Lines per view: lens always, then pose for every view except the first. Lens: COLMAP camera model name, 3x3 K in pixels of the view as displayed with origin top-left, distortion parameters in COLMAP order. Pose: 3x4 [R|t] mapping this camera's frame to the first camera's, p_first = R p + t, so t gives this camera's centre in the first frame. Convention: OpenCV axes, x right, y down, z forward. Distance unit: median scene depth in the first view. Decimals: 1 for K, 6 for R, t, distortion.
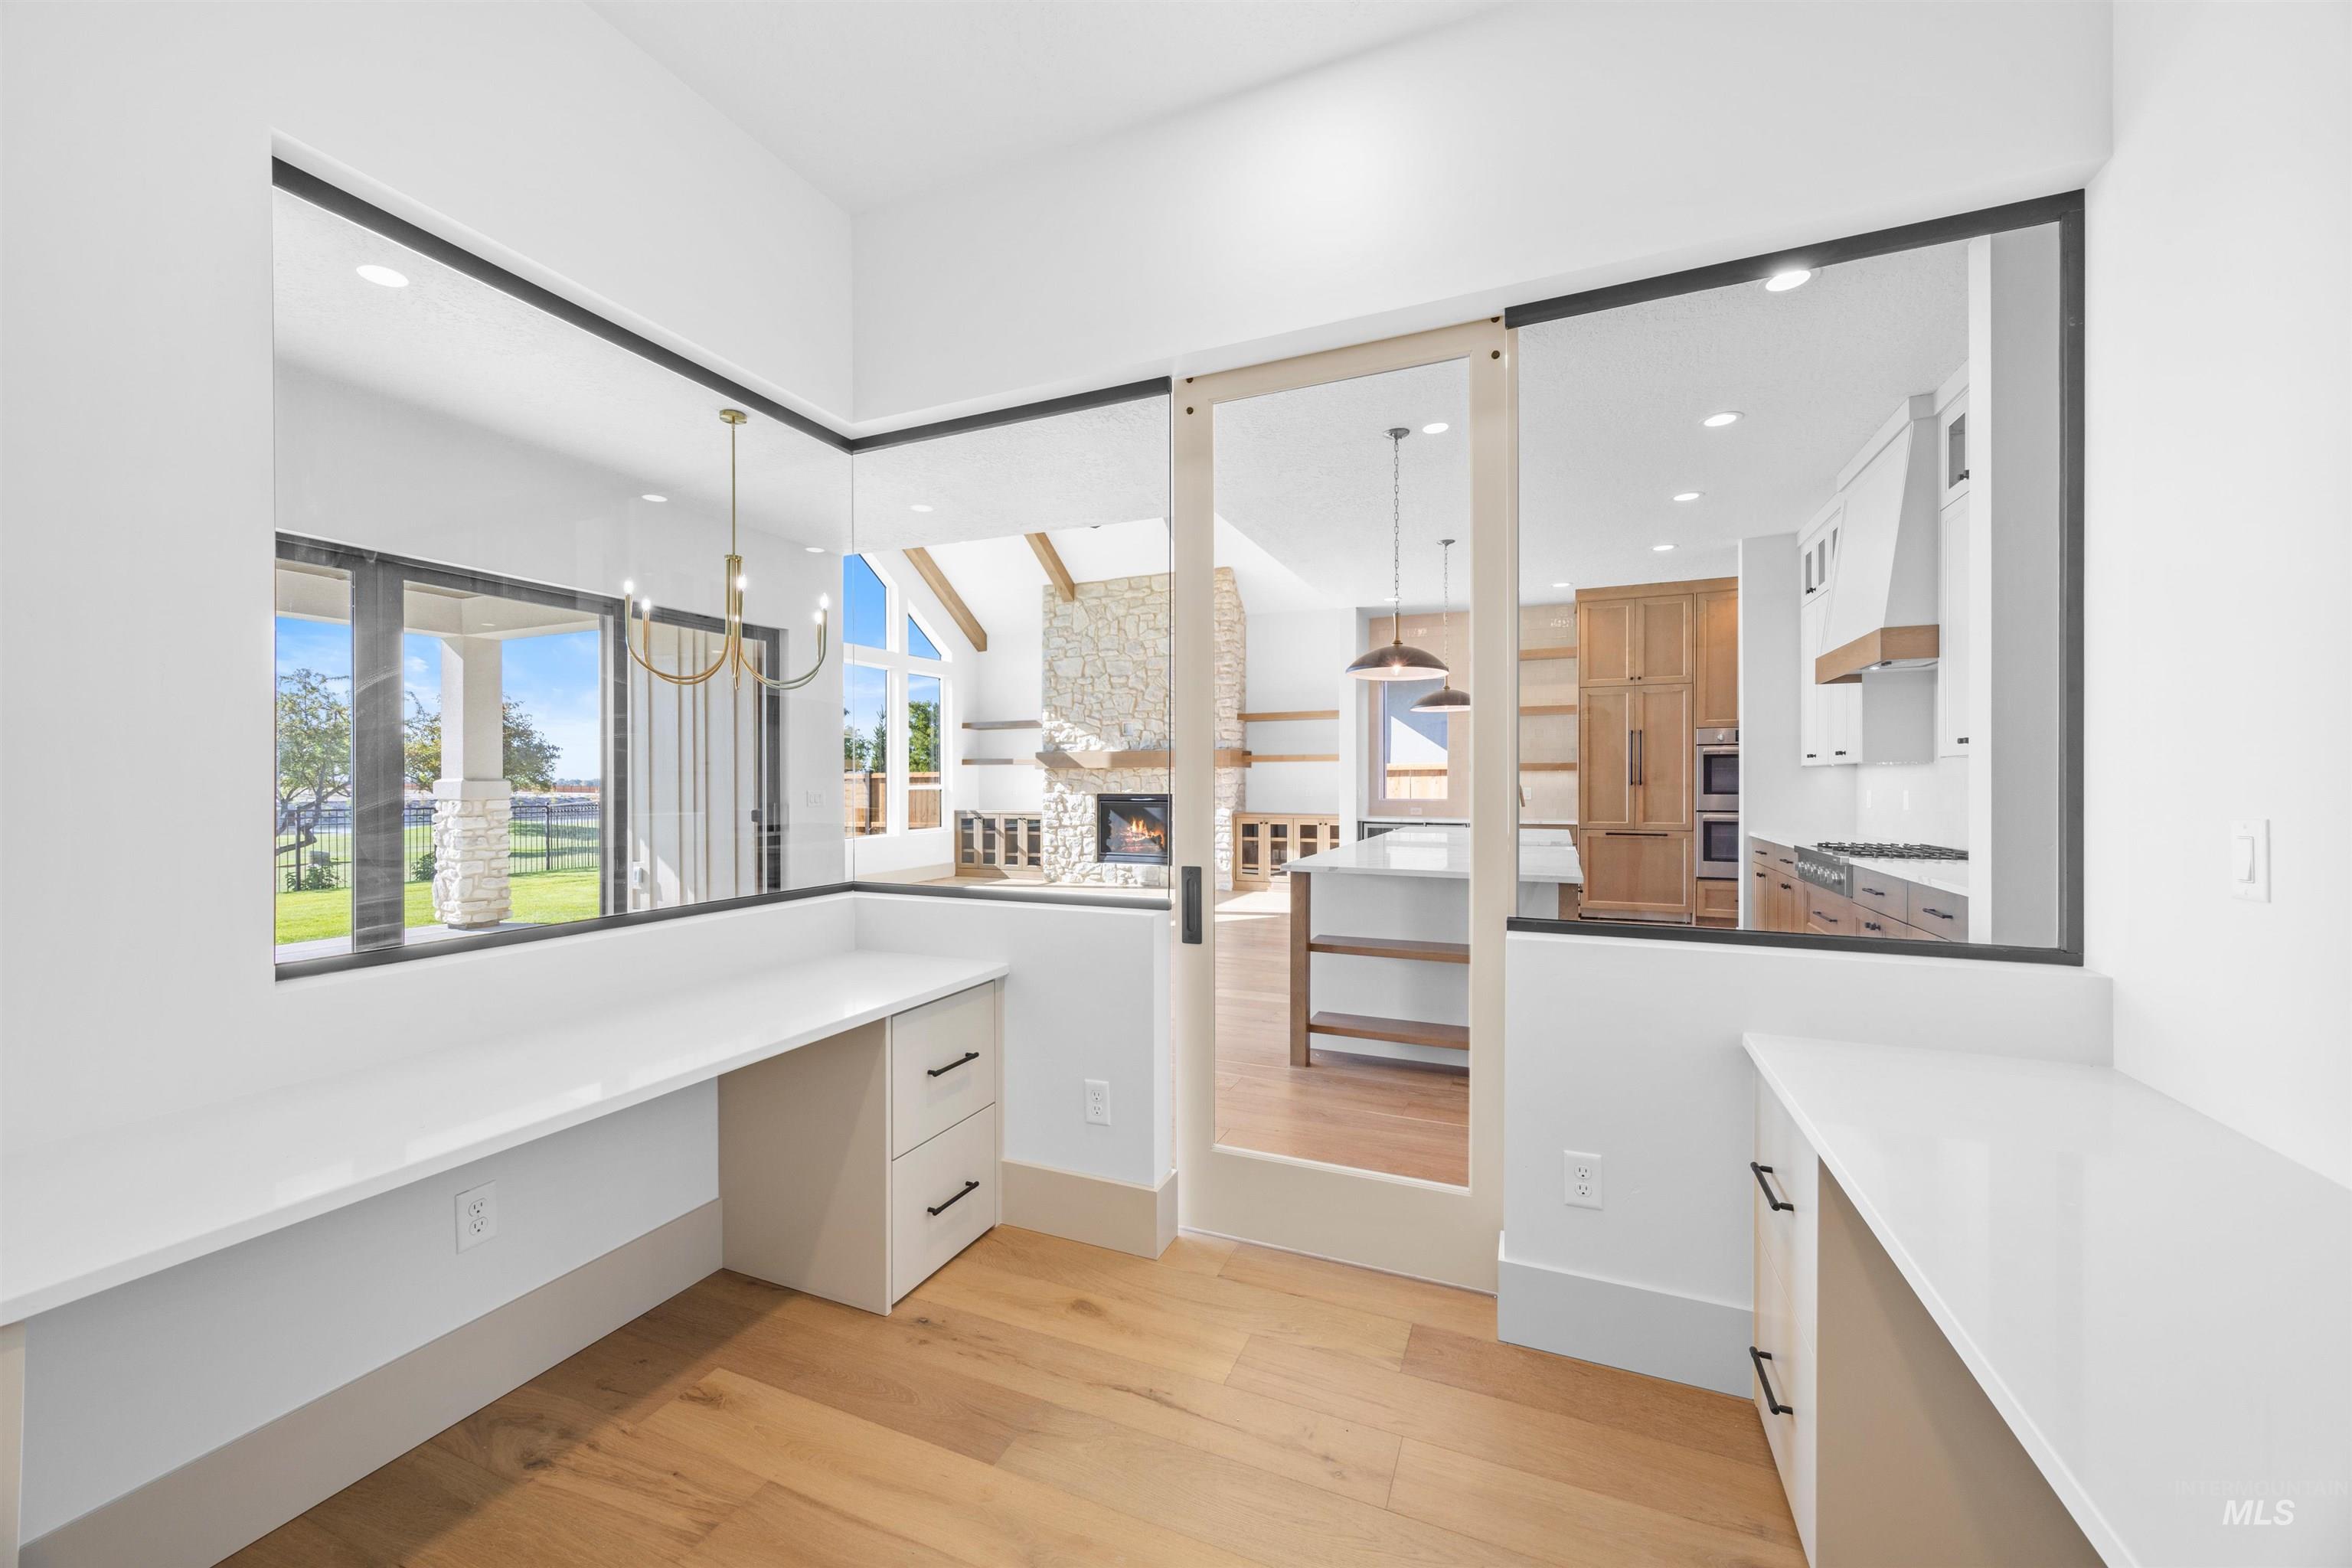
lens RADIAL K [[894.0, 0, 1173.4], [0, 894.0, 784.4], [0, 0, 1]] dist [-0.004185, 0.000083]
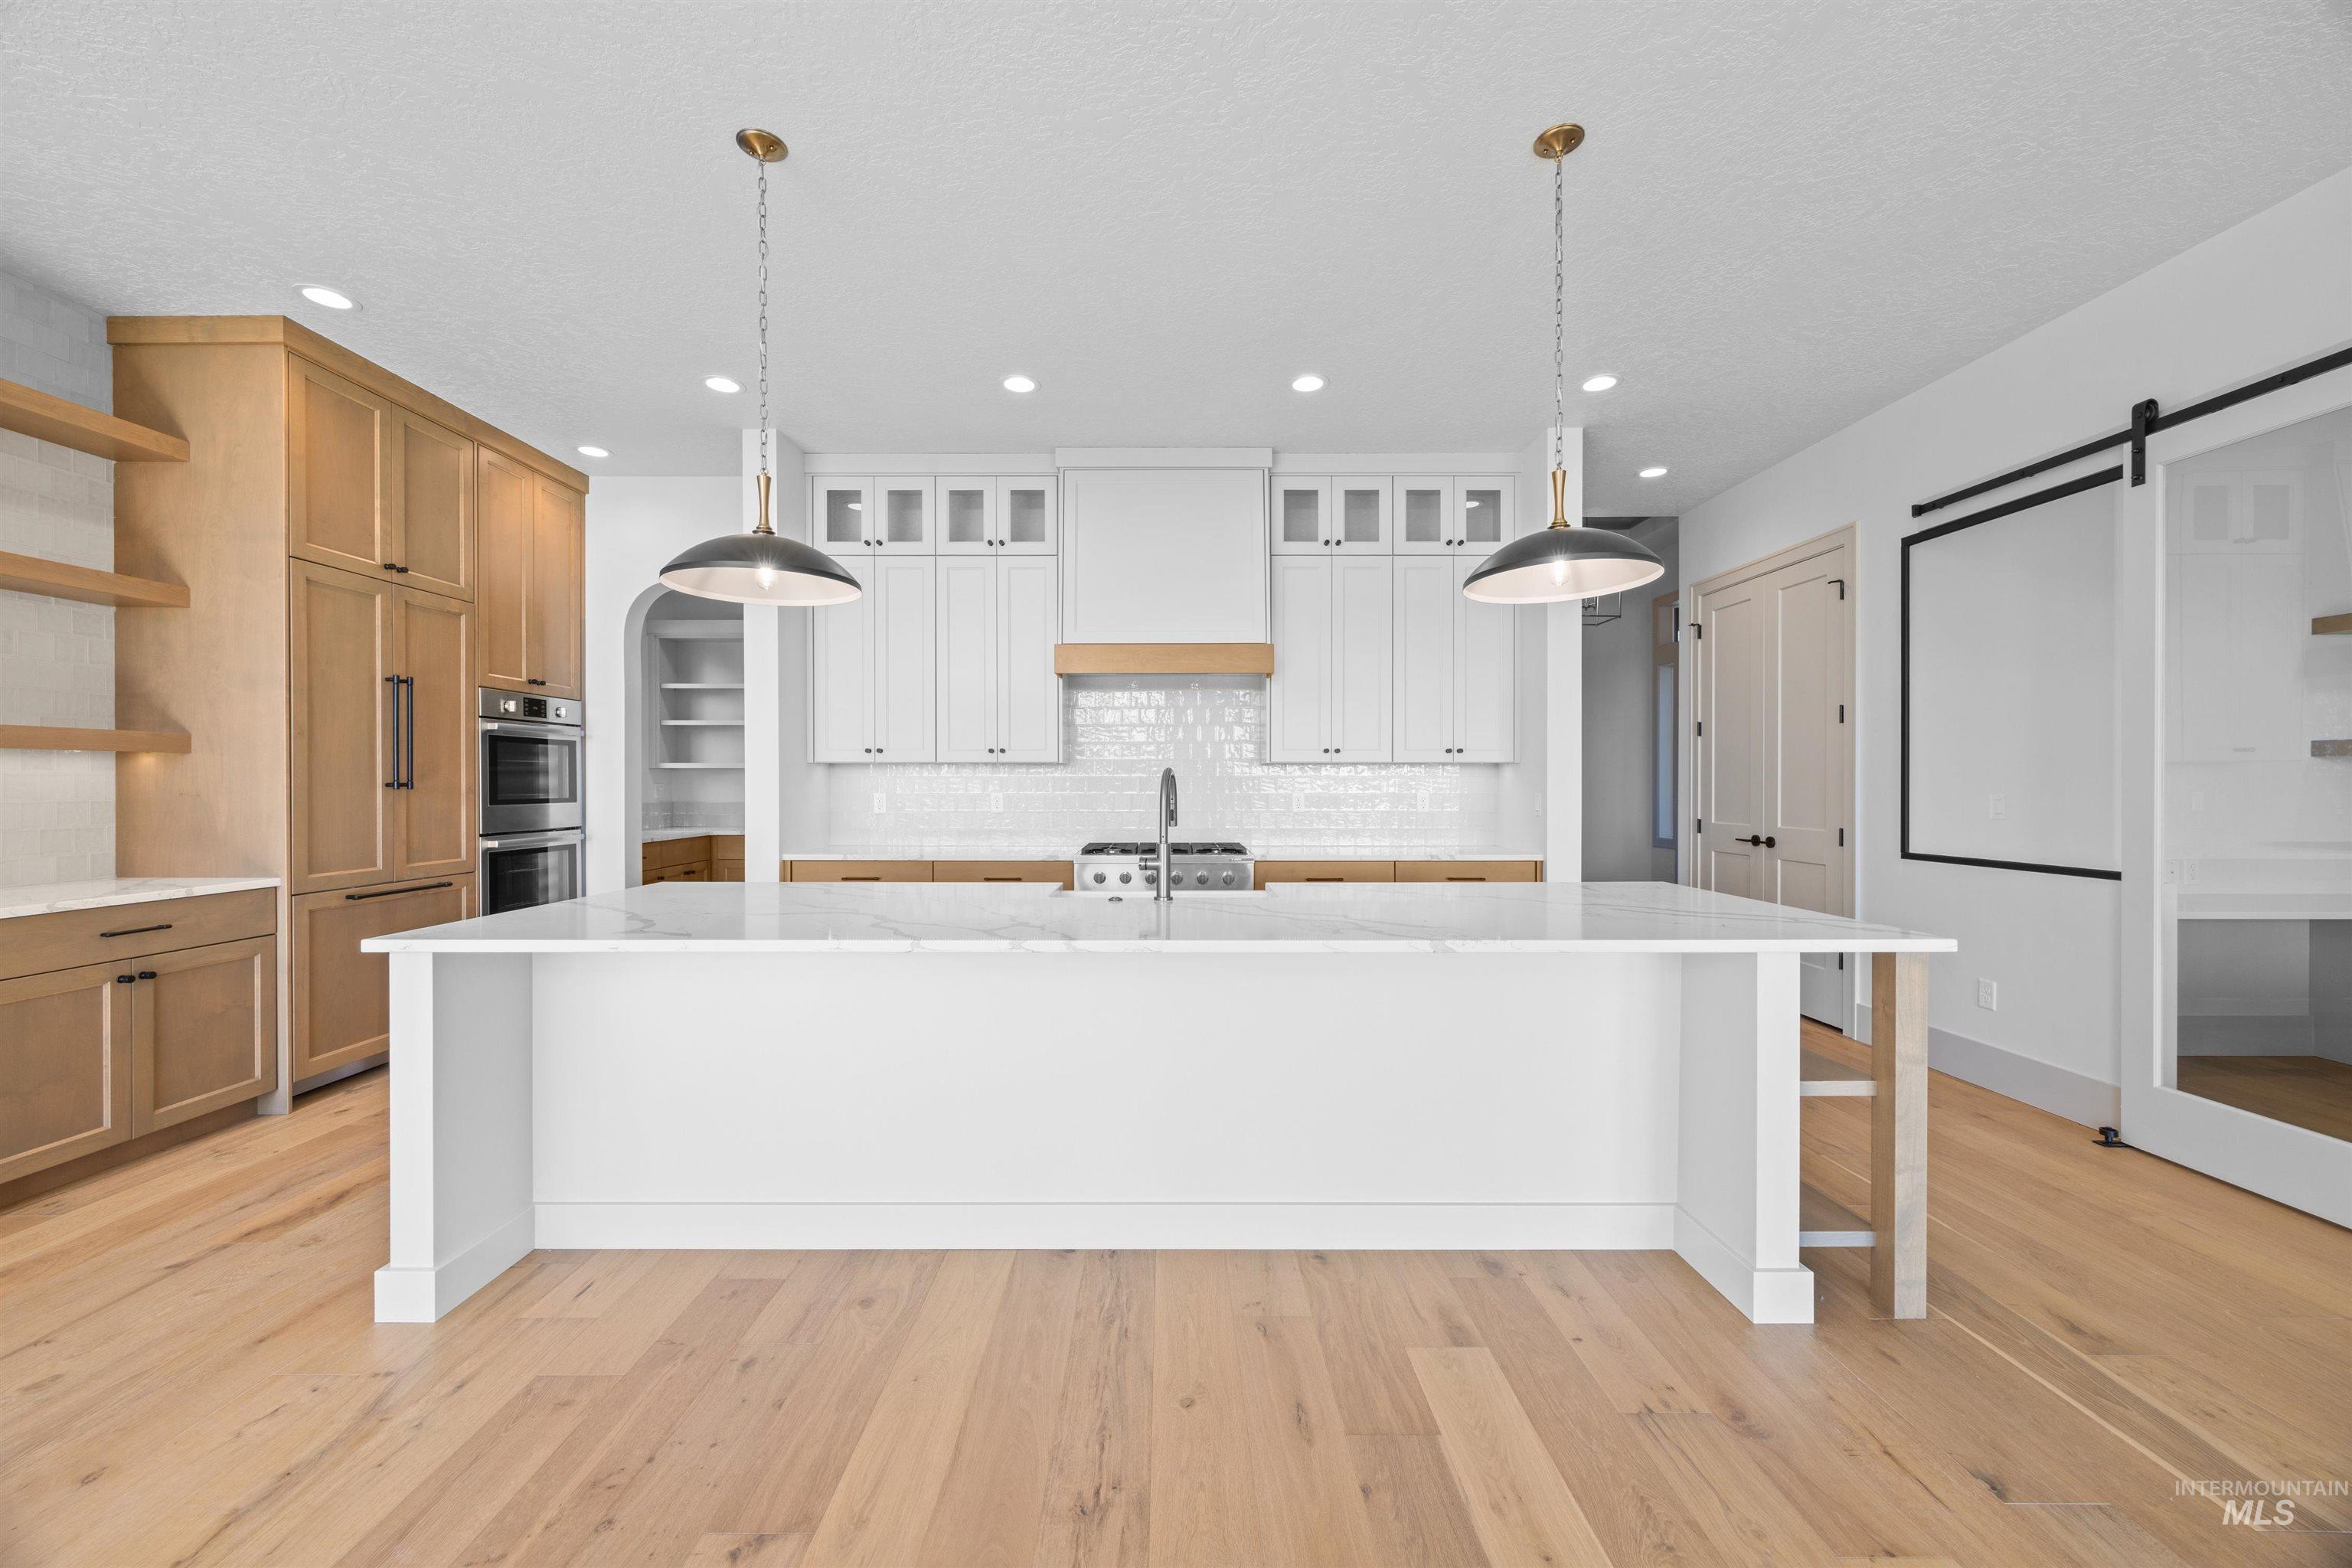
lens RADIAL K [[894.0, 0, 1167.9], [0, 894.0, 786.9], [0, 0, 1]] dist [-0.004185, 0.000083]
pose [[-0.396016, 0.005187, 0.918229, -0.089008], [0.004530, 0.999983, -0.003695, 0.003171], [-0.918232, 0.002697, -0.396033, 0.806772]]
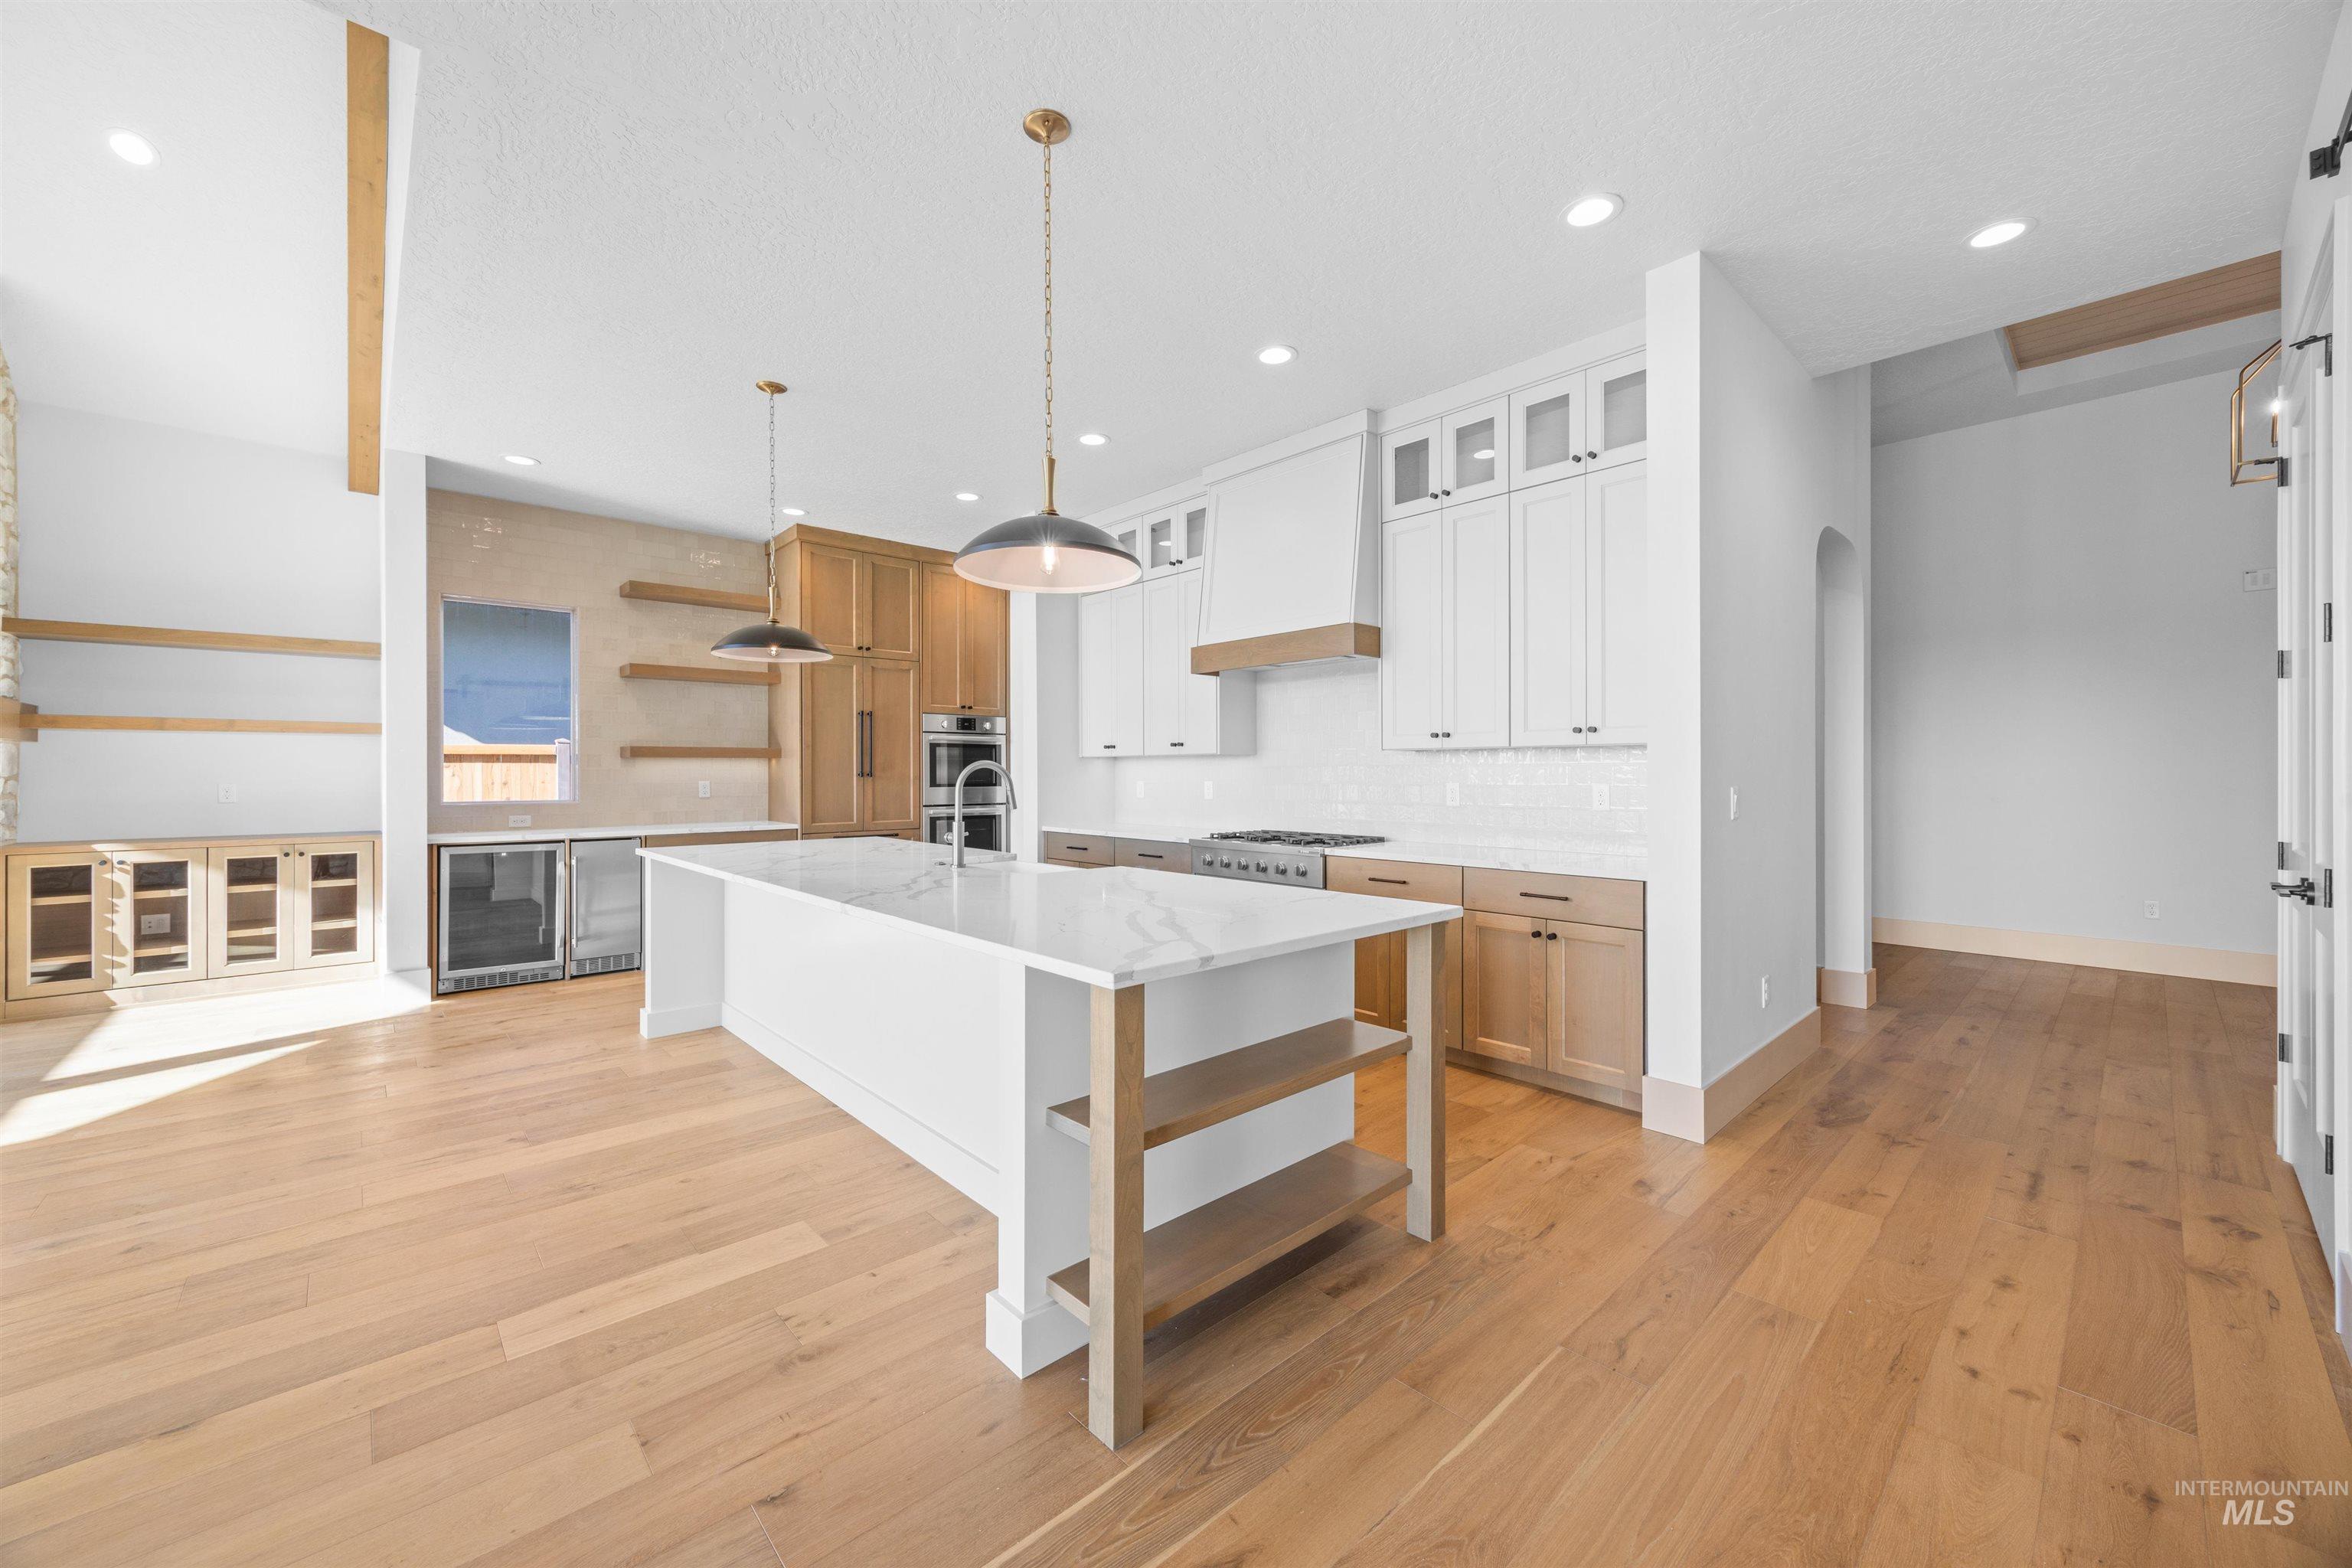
lens RADIAL K [[894.0, 0, 1170.2], [0, 894.0, 780.2], [0, 0, 1]] dist [-0.004185, 0.000083]
pose [[0.413774, -0.004651, 0.910368, -0.121089], [0.002651, 0.999989, 0.003904, 0.001031], [-0.910376, 0.000798, 0.413781, 0.396985]]
